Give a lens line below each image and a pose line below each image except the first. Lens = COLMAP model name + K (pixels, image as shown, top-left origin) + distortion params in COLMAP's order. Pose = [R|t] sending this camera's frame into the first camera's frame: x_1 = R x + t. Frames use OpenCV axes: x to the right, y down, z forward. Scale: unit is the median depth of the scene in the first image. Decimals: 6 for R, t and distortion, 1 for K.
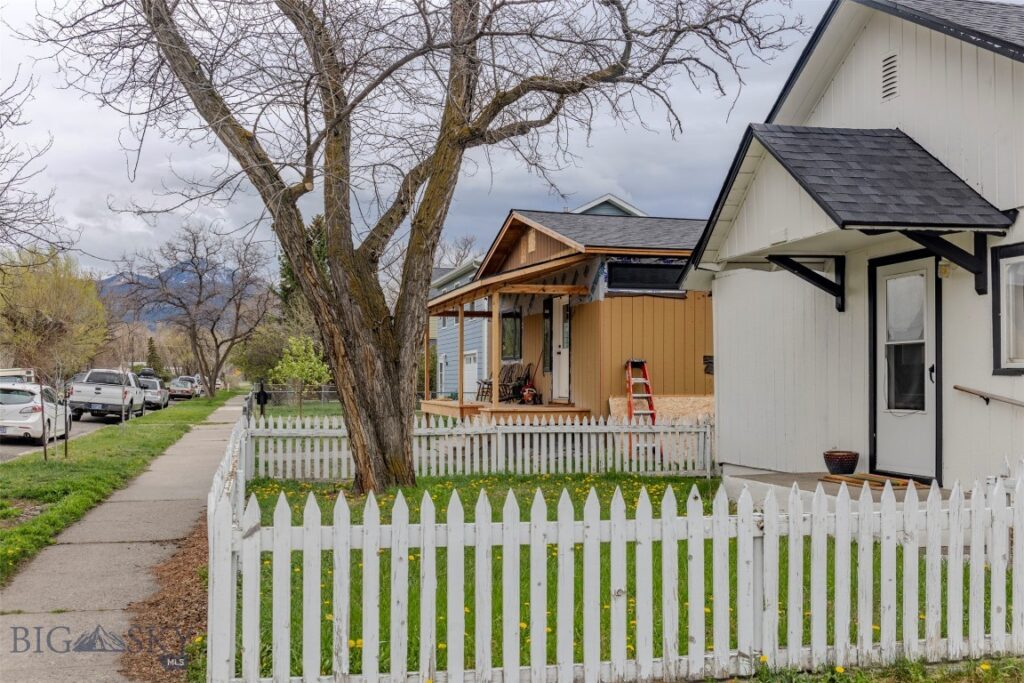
lens RADIAL K [[880.1, 0, 457.5], [0, 880.1, 373.3], [0, 0, 1]] dist [-0.009486, -0.020136]
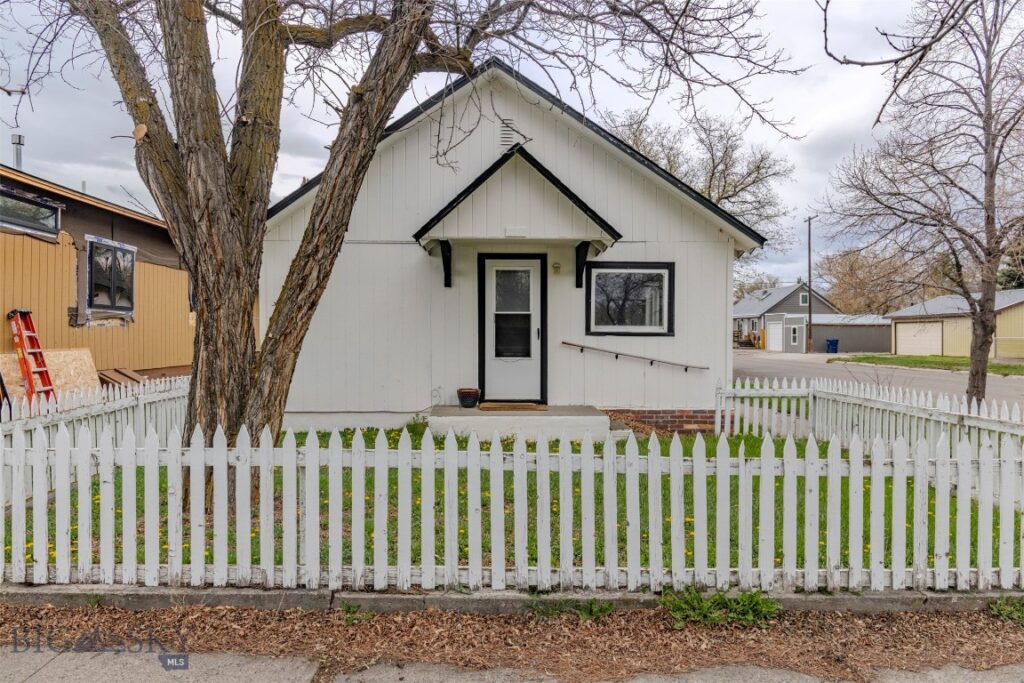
lens RADIAL K [[671.4, 0, 507.9], [0, 671.4, 338.4], [0, 0, 1]] dist [-0.027302, -0.010333]
pose [[0.196963, -0.005193, 0.980397, -0.563634], [-0.016484, 0.999827, 0.008608, -0.000824], [-0.980272, -0.017856, 0.196844, 0.702544]]
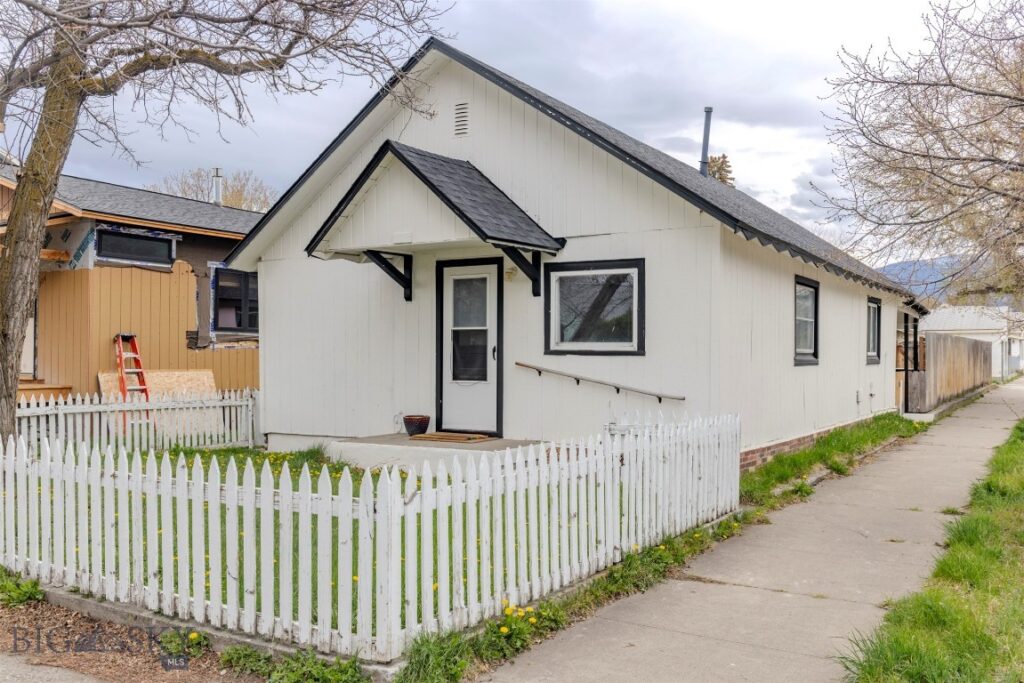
lens RADIAL K [[893.2, 0, 519.5], [0, 893.2, 365.2], [0, 0, 1]] dist [-0.056028, 0.024559]
pose [[0.680181, -0.003064, 0.733038, -0.362129], [-0.012723, 0.999791, 0.015984, -0.002901], [-0.732934, -0.020198, 0.680000, 0.047496]]
